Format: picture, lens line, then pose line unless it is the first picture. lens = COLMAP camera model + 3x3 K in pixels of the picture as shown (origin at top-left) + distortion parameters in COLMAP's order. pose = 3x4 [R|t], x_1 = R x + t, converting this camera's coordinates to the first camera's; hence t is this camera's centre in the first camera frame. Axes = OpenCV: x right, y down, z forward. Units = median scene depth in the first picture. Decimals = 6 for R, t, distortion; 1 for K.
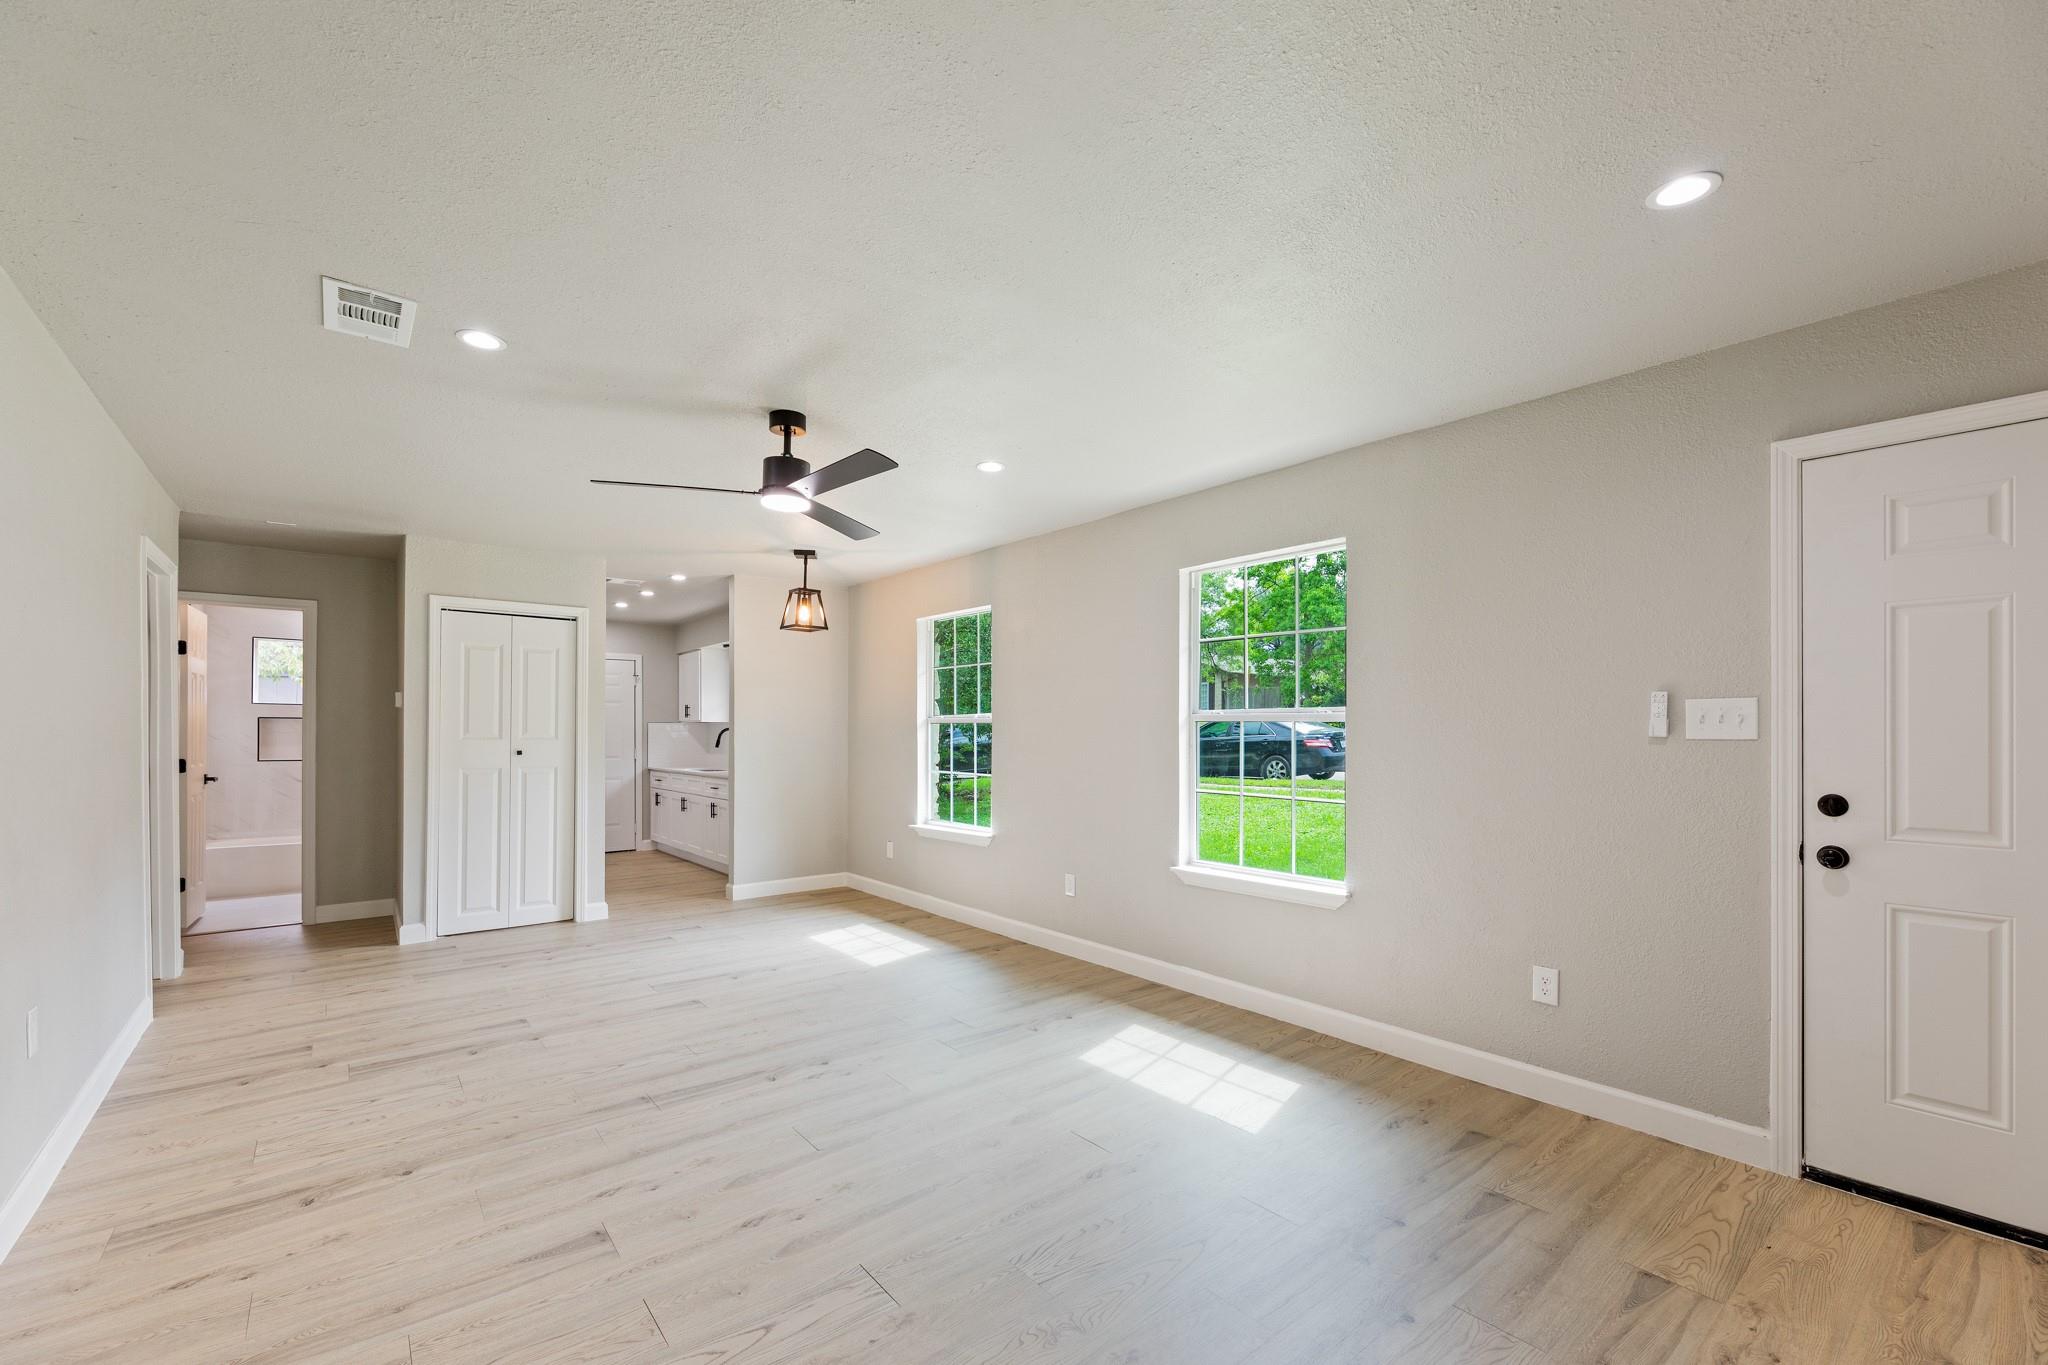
lens RADIAL K [[847.4, 0, 1023.8], [0, 847.4, 731.5], [0, 0, 1]] dist [-0.000985, -0.000553]
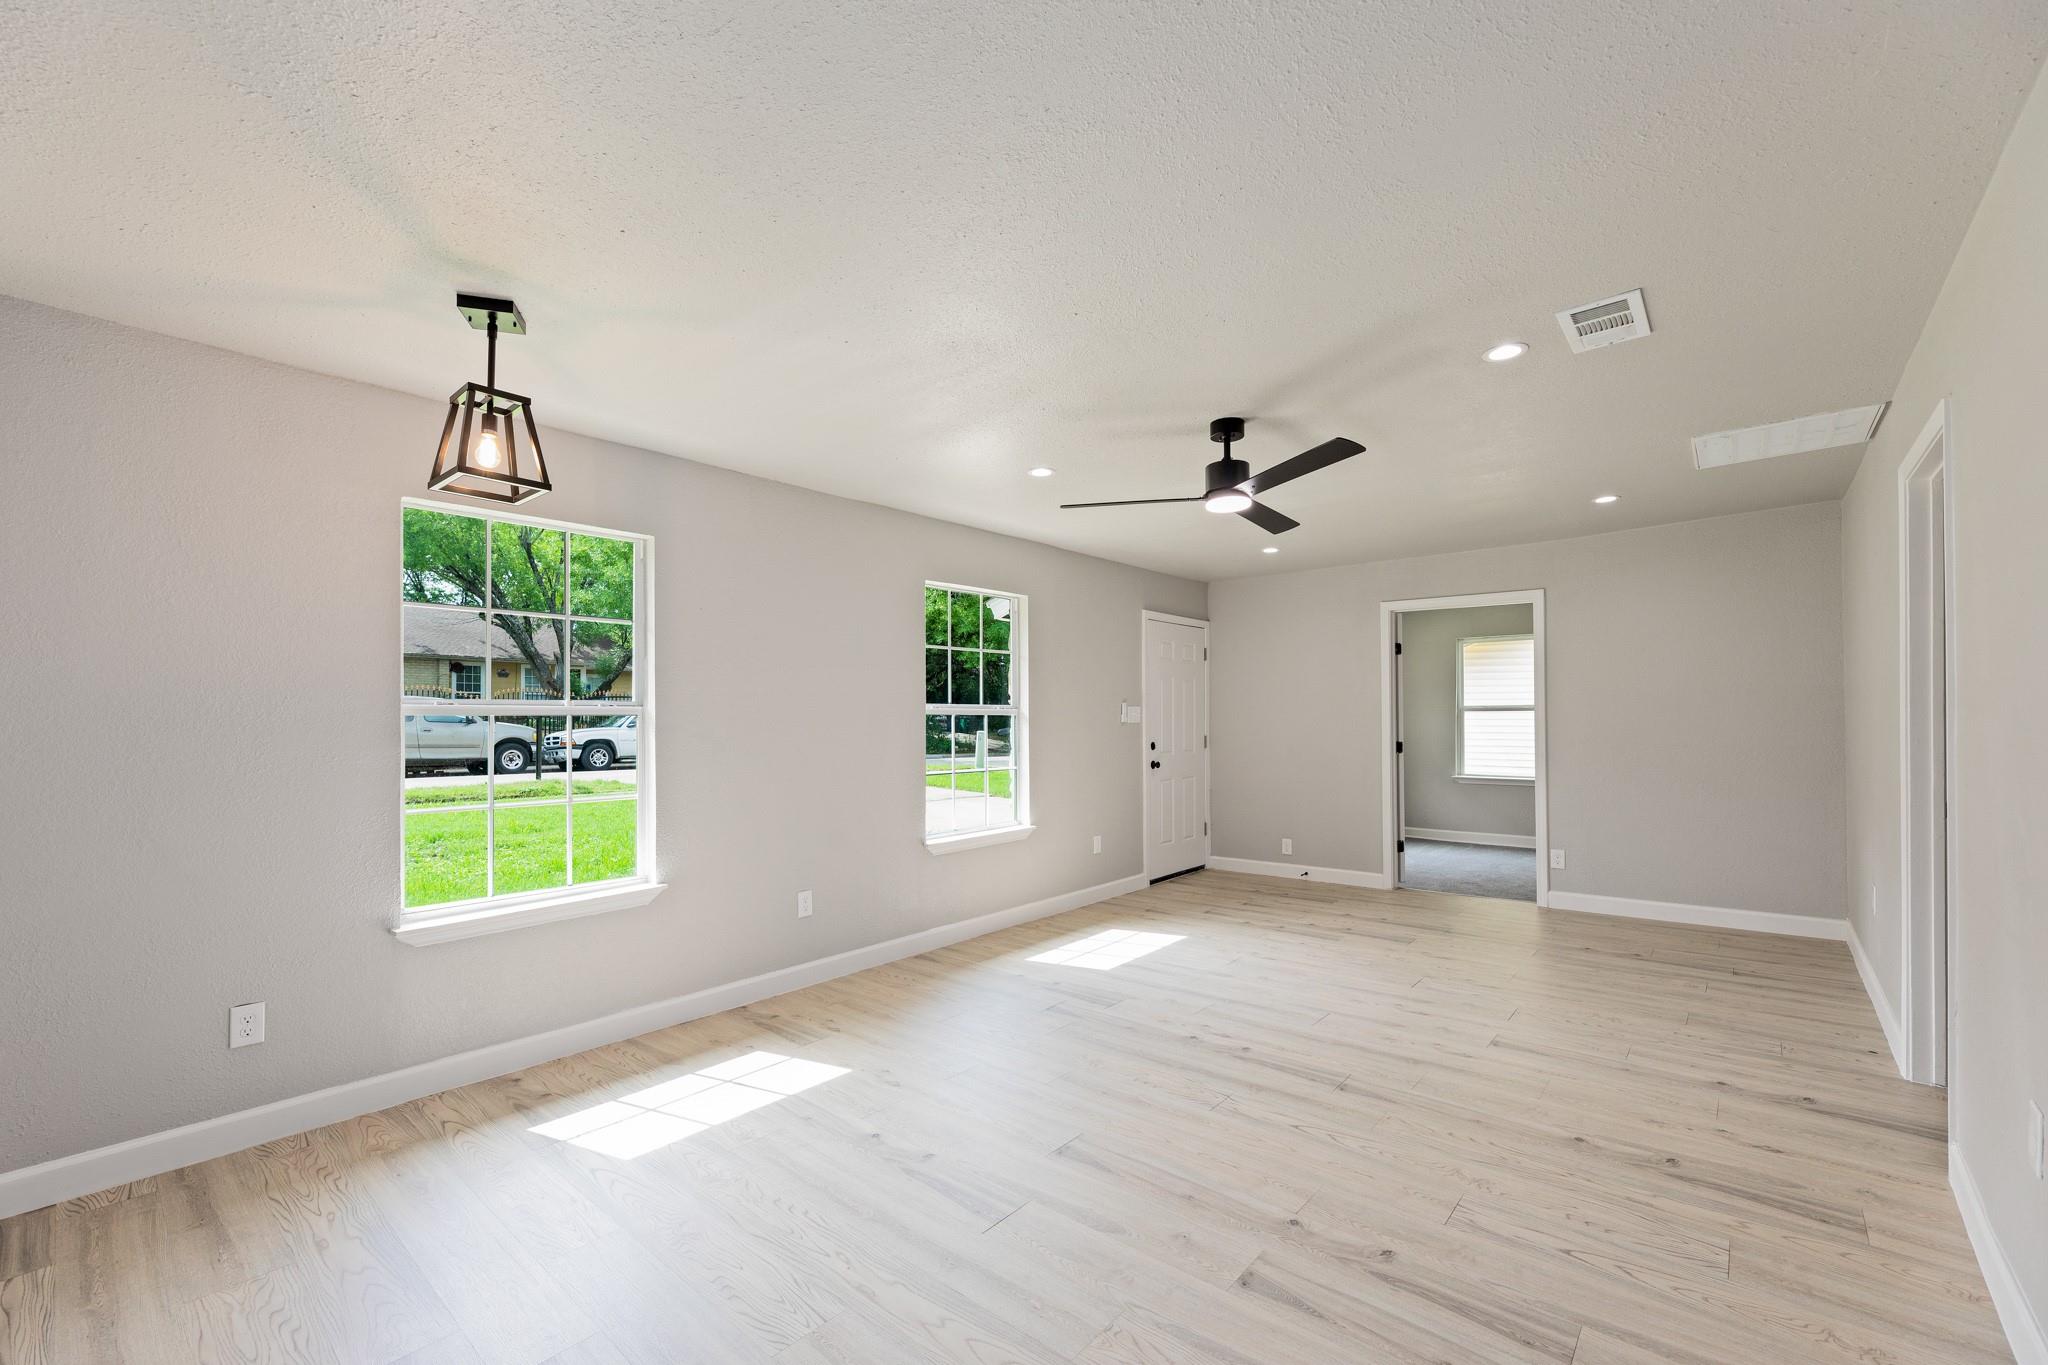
lens RADIAL K [[847.4, 0, 1012.4], [0, 847.4, 721.5], [0, 0, 1]] dist [-0.000985, -0.000553]
pose [[-0.171392, 0.001414, 0.985202, -1.198108], [0.014233, 0.999898, 0.001041, -0.001875], [-0.985100, 0.014201, -0.171395, 1.361201]]
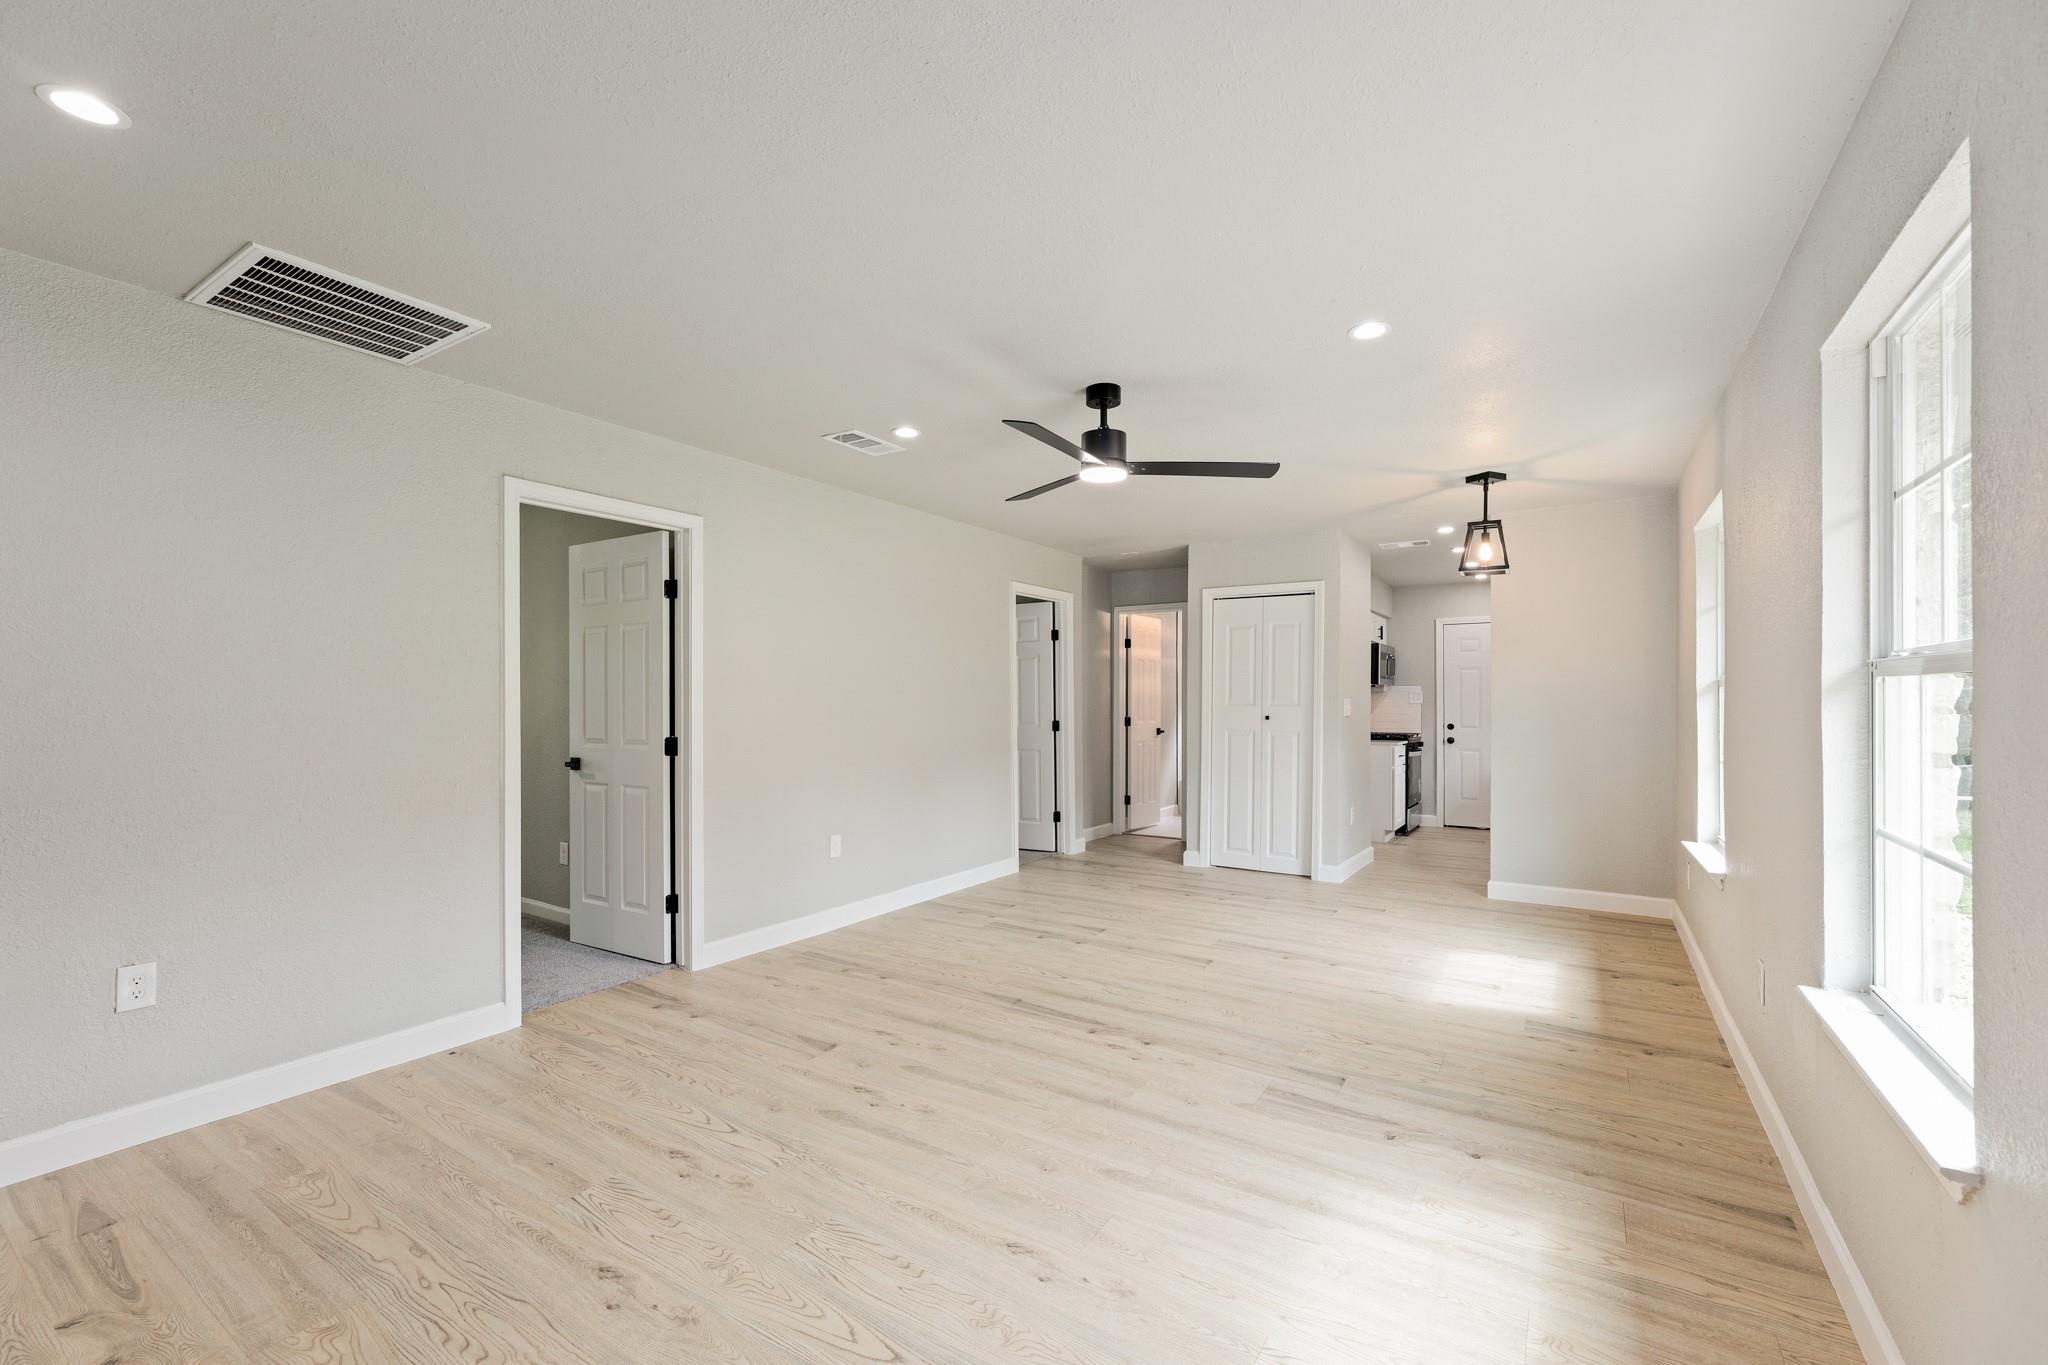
lens RADIAL K [[847.4, 0, 1010.9], [0, 847.4, 698.9], [0, 0, 1]] dist [-0.000985, -0.000553]
pose [[0.300359, 0.000400, -0.953826, 0.619562], [-0.002700, 0.999996, -0.000431, 0.002173], [0.953822, 0.002705, 0.300359, 0.550697]]
